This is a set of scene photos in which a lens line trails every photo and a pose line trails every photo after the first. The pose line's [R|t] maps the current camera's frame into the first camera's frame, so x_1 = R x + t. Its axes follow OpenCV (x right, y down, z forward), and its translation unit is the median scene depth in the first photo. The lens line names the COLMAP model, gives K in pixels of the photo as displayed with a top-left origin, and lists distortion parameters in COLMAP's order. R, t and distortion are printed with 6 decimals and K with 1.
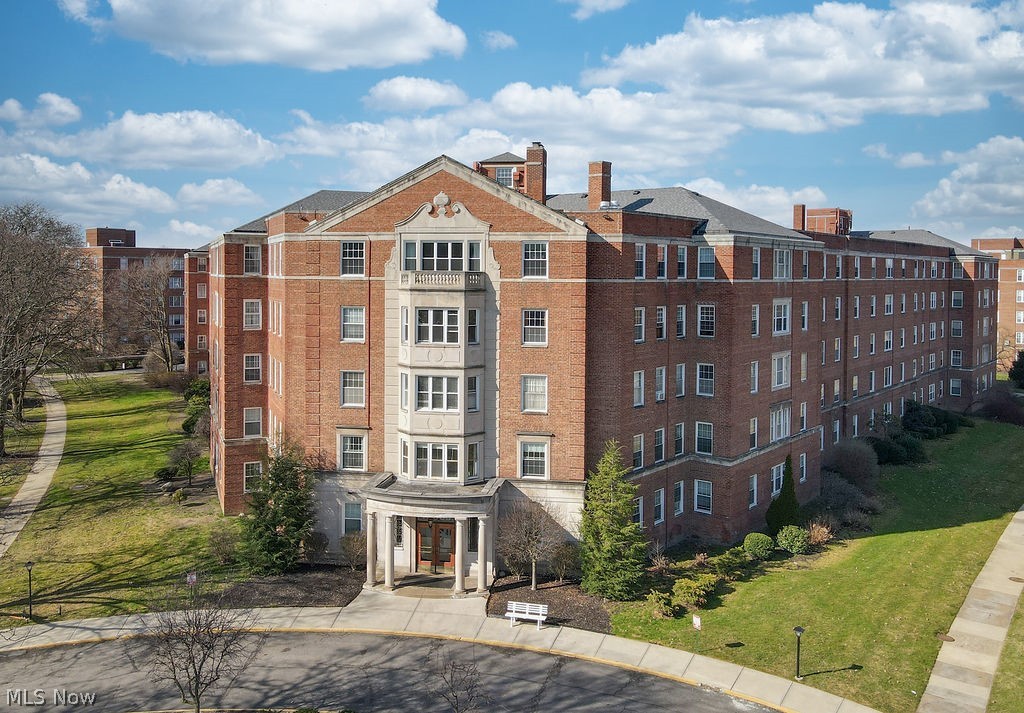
lens RADIAL K [[853.5, 0, 512.9], [0, 853.5, 292.1], [0, 0, 1]] dist [-0.020230, 0.005830]
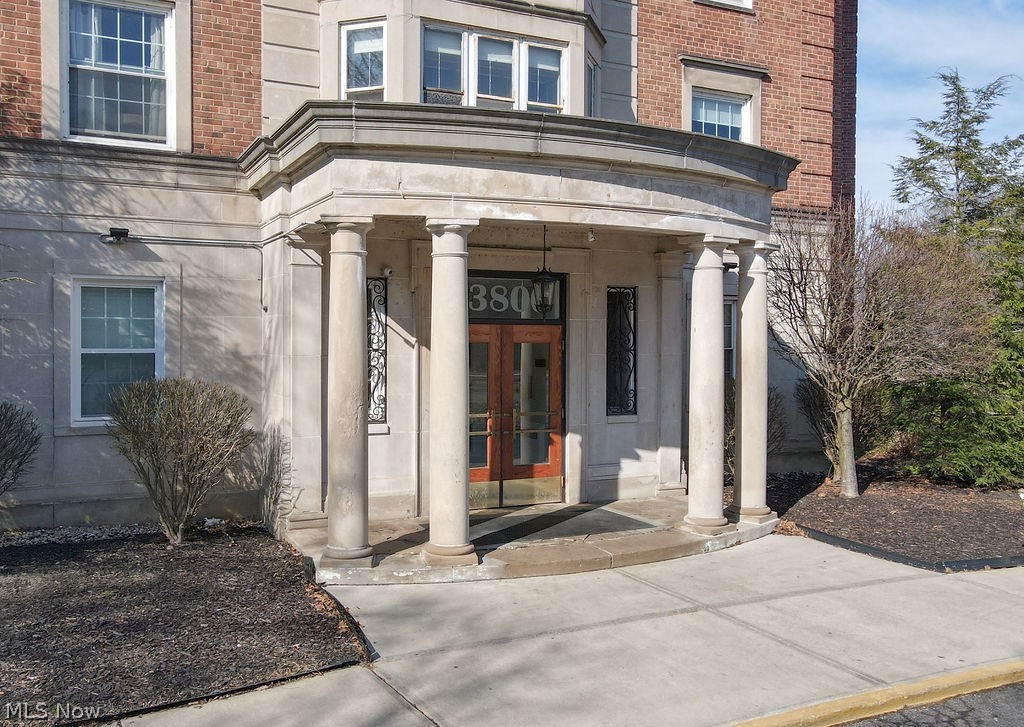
lens RADIAL K [[891.5, 0, 506.2], [0, 891.5, 354.3], [0, 0, 1]] dist [0.017734, 0.006736]
pose [[0.820698, -0.014936, 0.571167, -0.249644], [0.019082, 0.999817, -0.001273, 0.277098], [-0.571044, 0.011943, 0.820833, 0.751685]]
